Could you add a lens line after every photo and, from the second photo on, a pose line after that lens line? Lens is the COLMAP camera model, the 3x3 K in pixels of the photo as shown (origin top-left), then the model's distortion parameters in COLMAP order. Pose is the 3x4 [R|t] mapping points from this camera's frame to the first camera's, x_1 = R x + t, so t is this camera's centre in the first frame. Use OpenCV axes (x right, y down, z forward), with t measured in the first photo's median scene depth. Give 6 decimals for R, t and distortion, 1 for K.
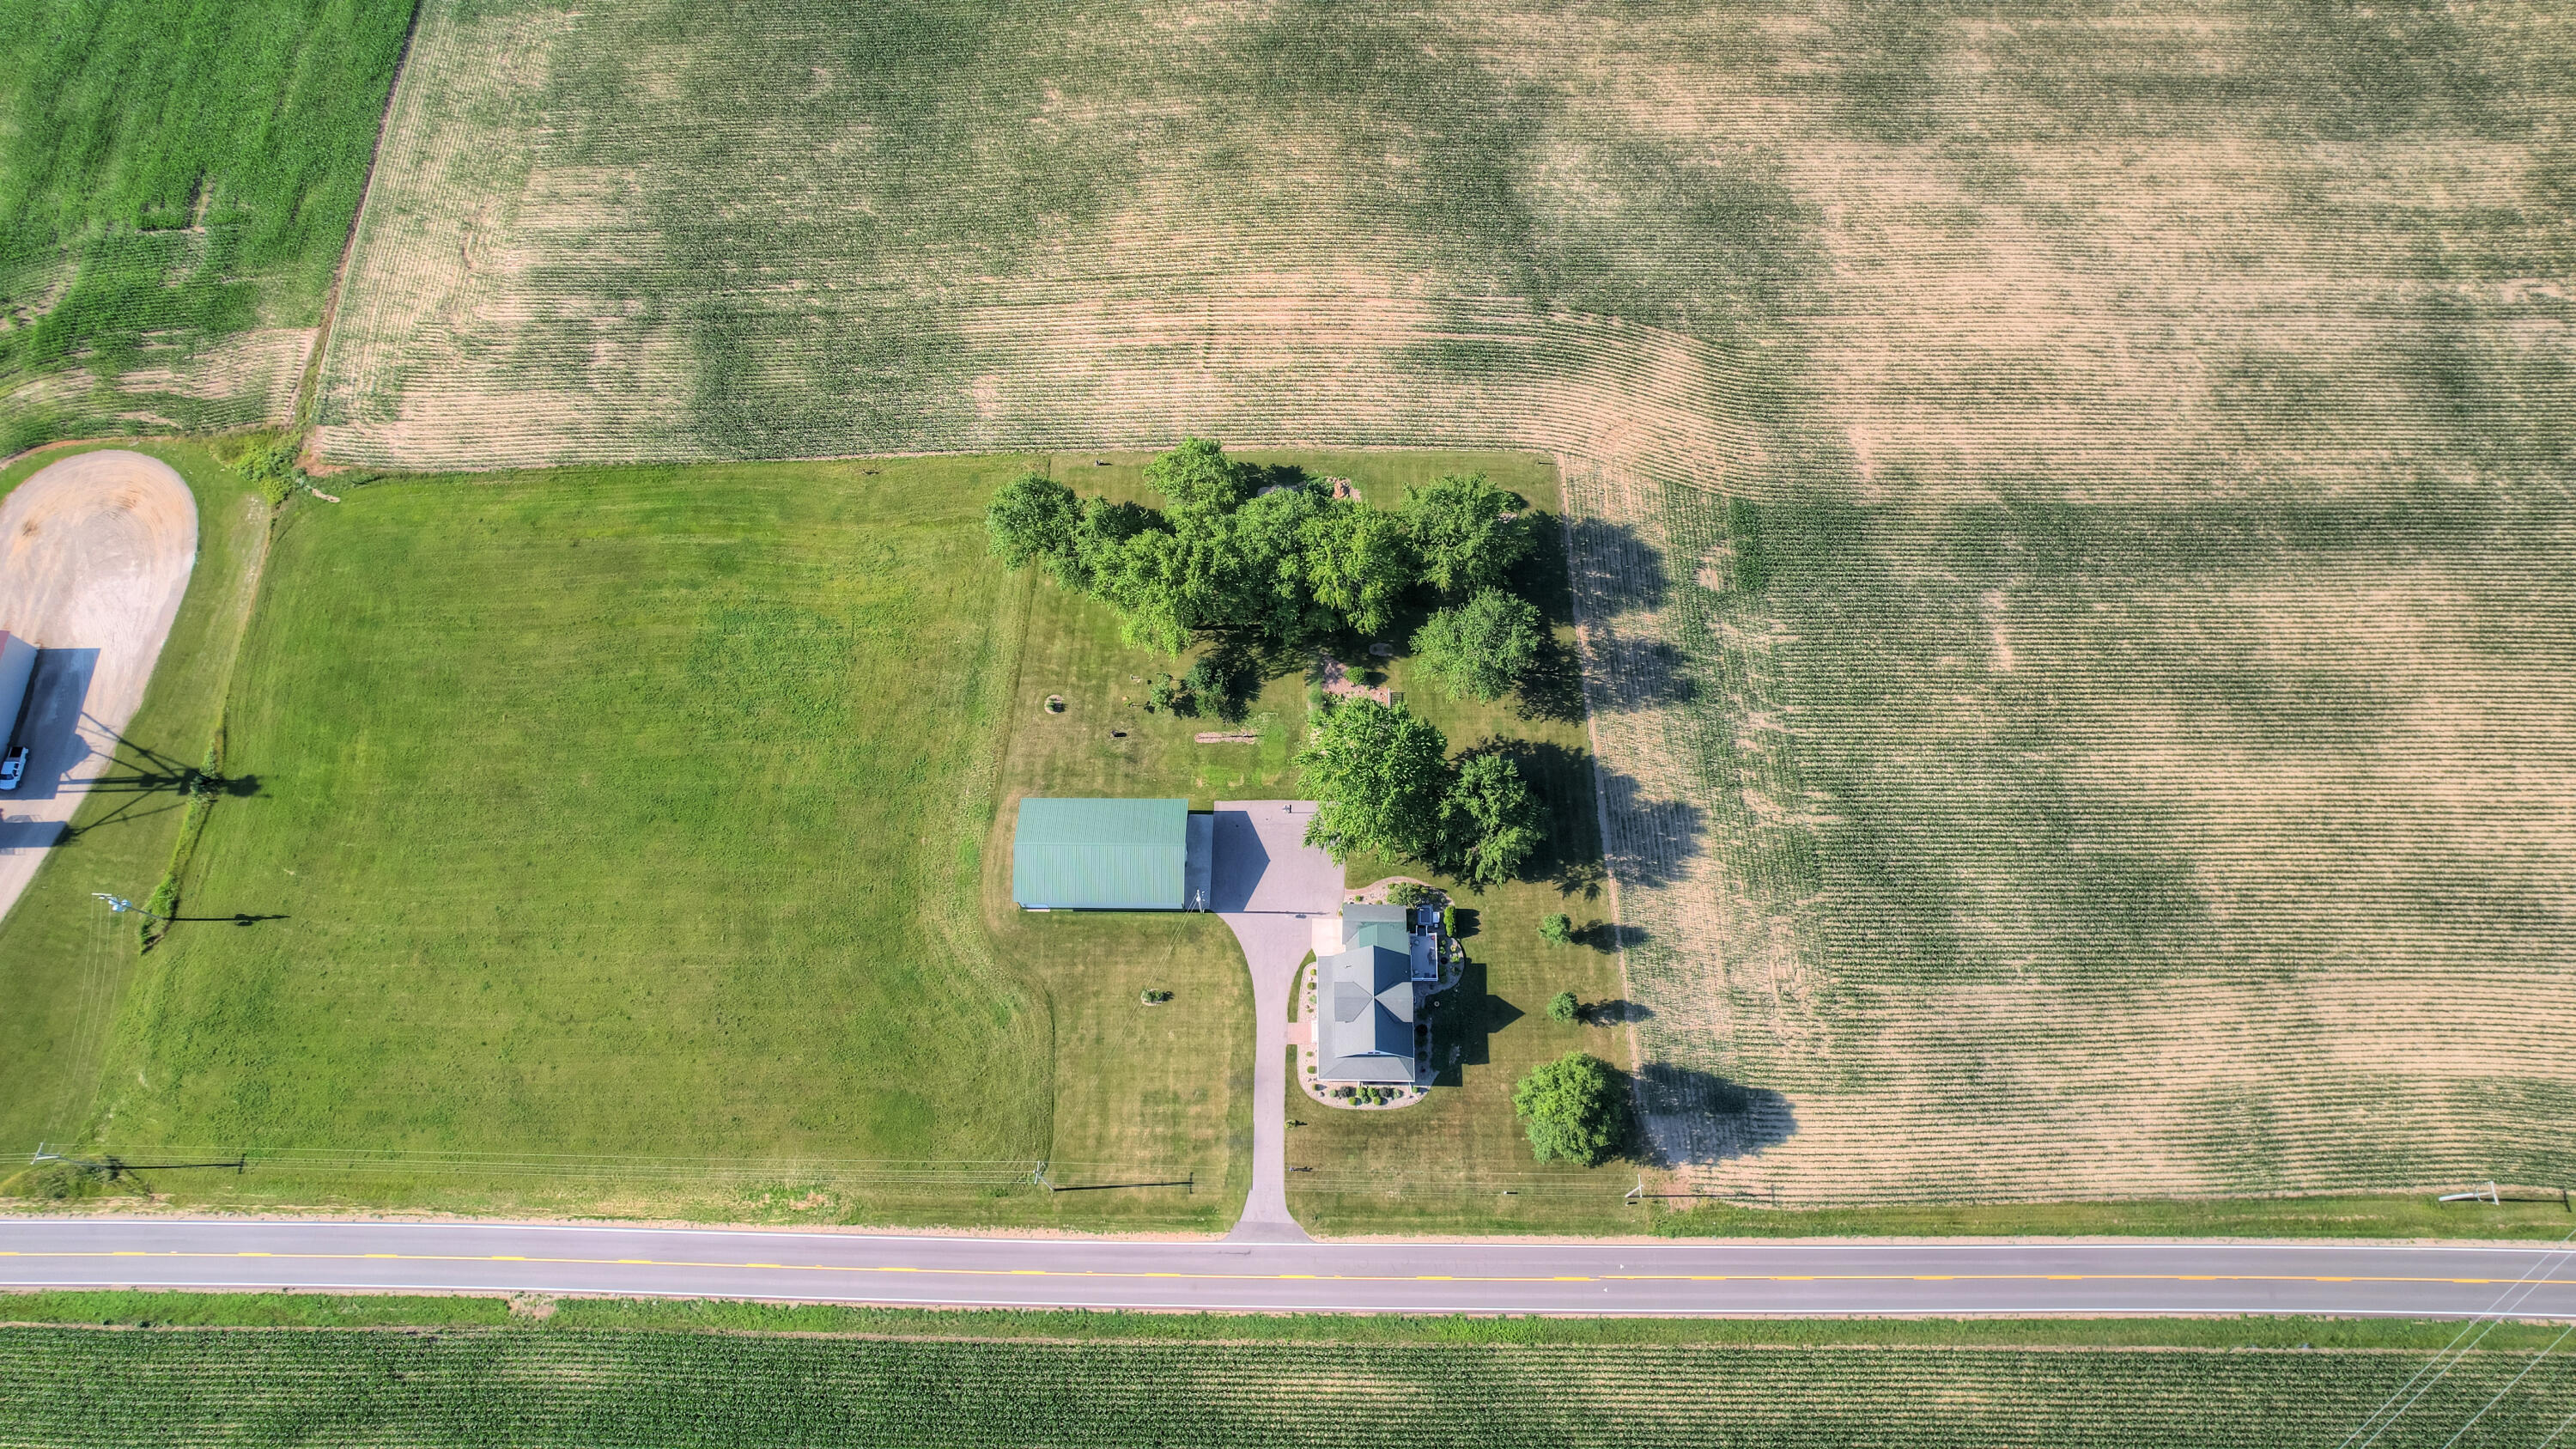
lens RADIAL K [[1631.6, 0, 1296.9], [0, 1631.6, 726.7], [0, 0, 1]] dist [-0.087146, 0.074985]
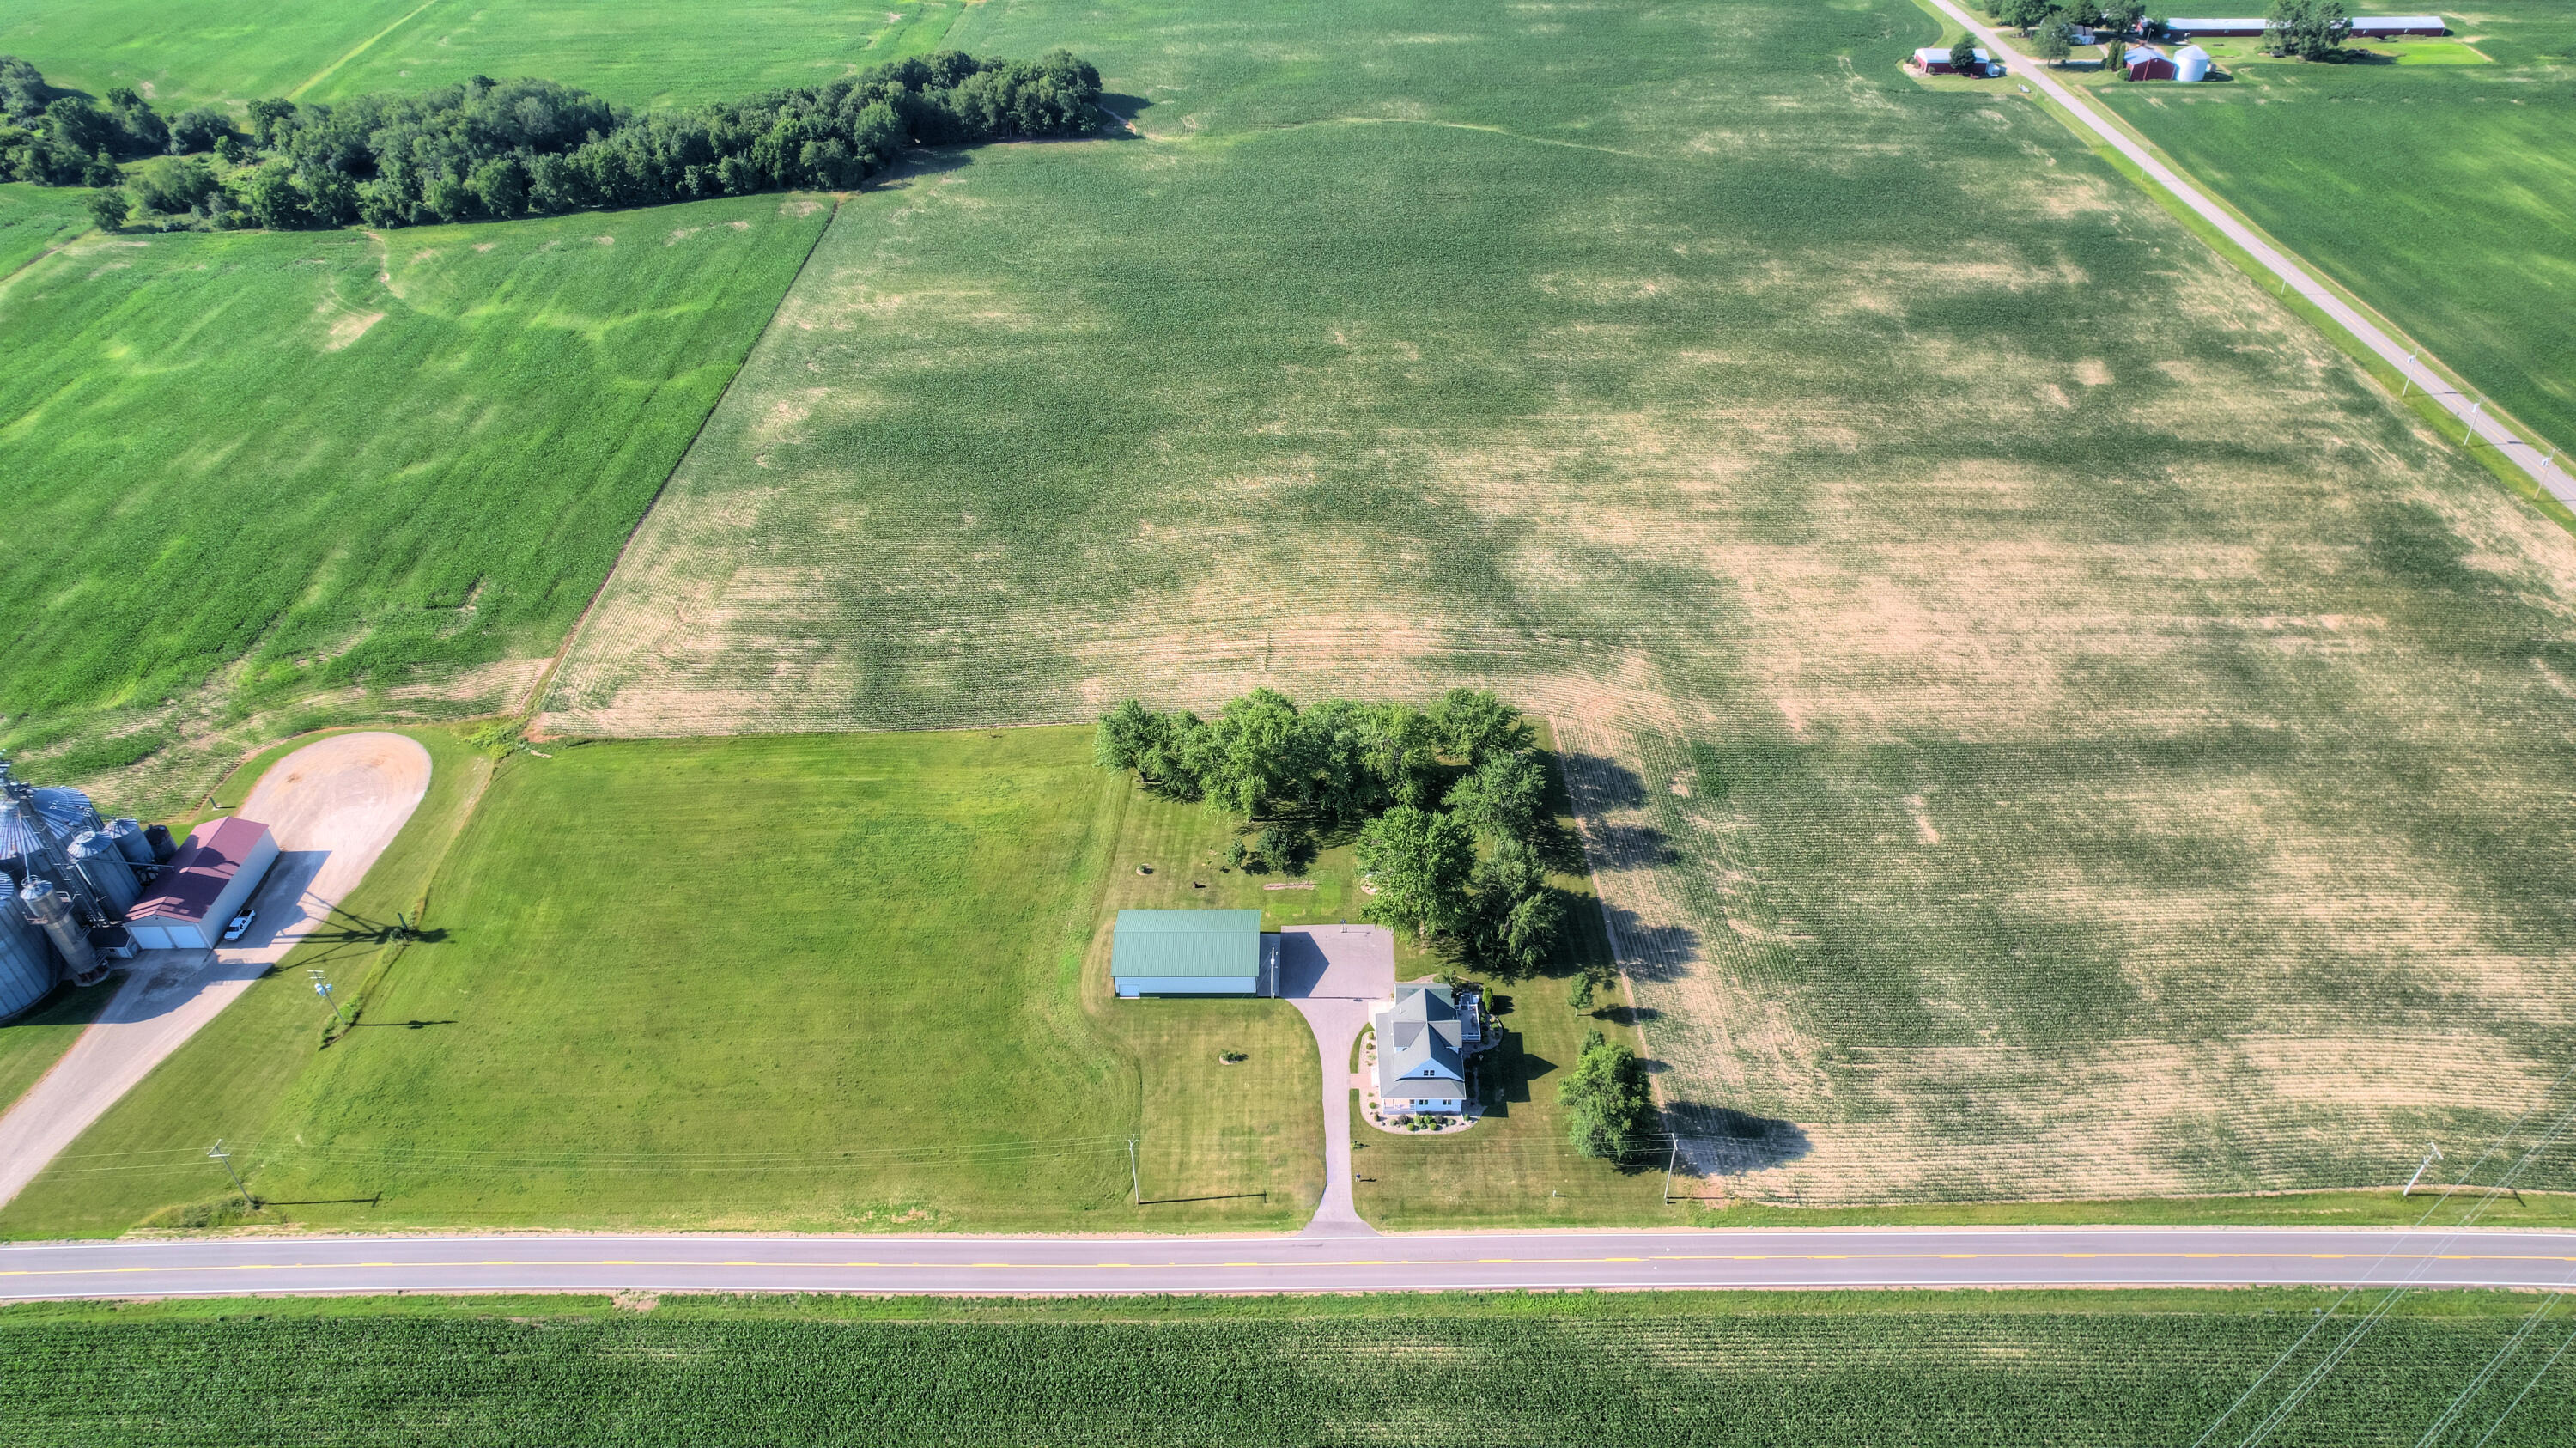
lens RADIAL K [[1635.3, 0, 1288.0], [0, 1635.3, 724.0], [0, 0, 1]] dist [-0.073448, 0.044896]
pose [[0.999942, 0.005940, 0.008933, -0.055985], [-0.000721, 0.868026, -0.496518, 0.495410], [-0.010703, 0.496483, 0.867980, -0.095321]]
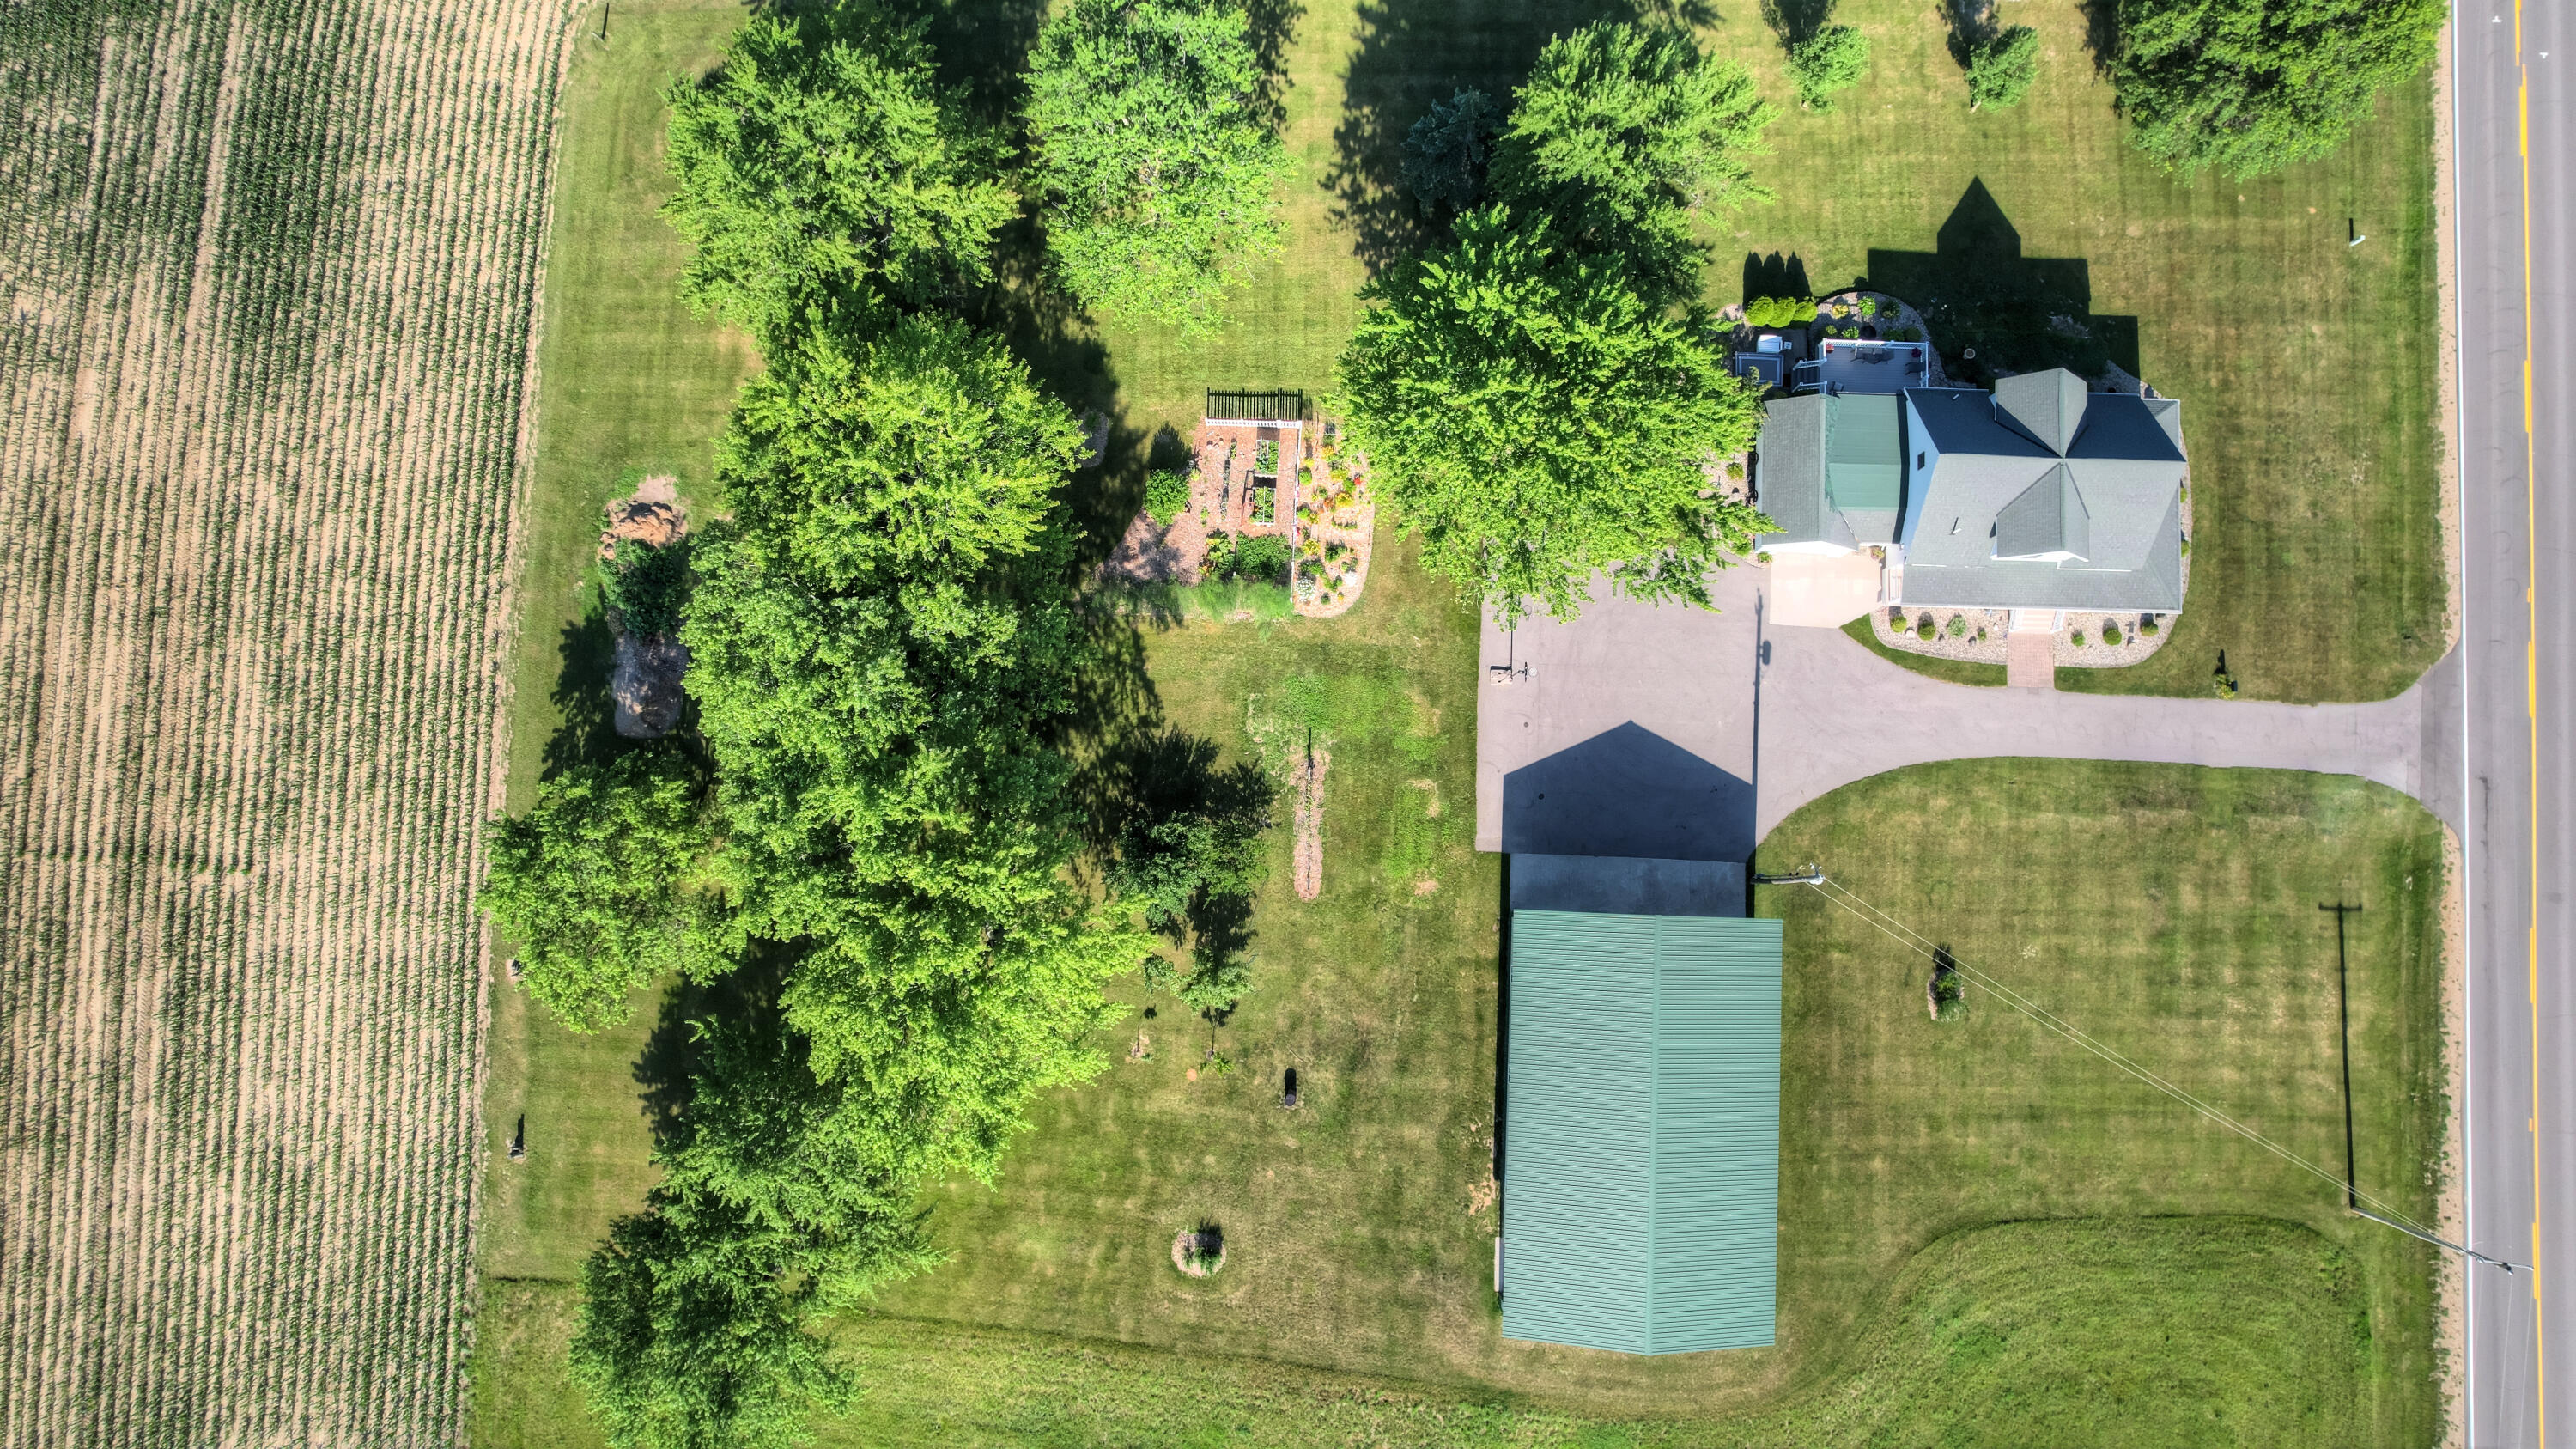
lens RADIAL K [[1631.6, 0, 1296.9], [0, 1631.6, 726.7], [0, 0, 1]] dist [-0.087146, 0.074985]
pose [[0.023599, -0.994820, 0.098877, -0.060121], [0.925335, 0.059173, 0.374505, -0.150158], [-0.378416, 0.082656, 0.921938, 0.621528]]
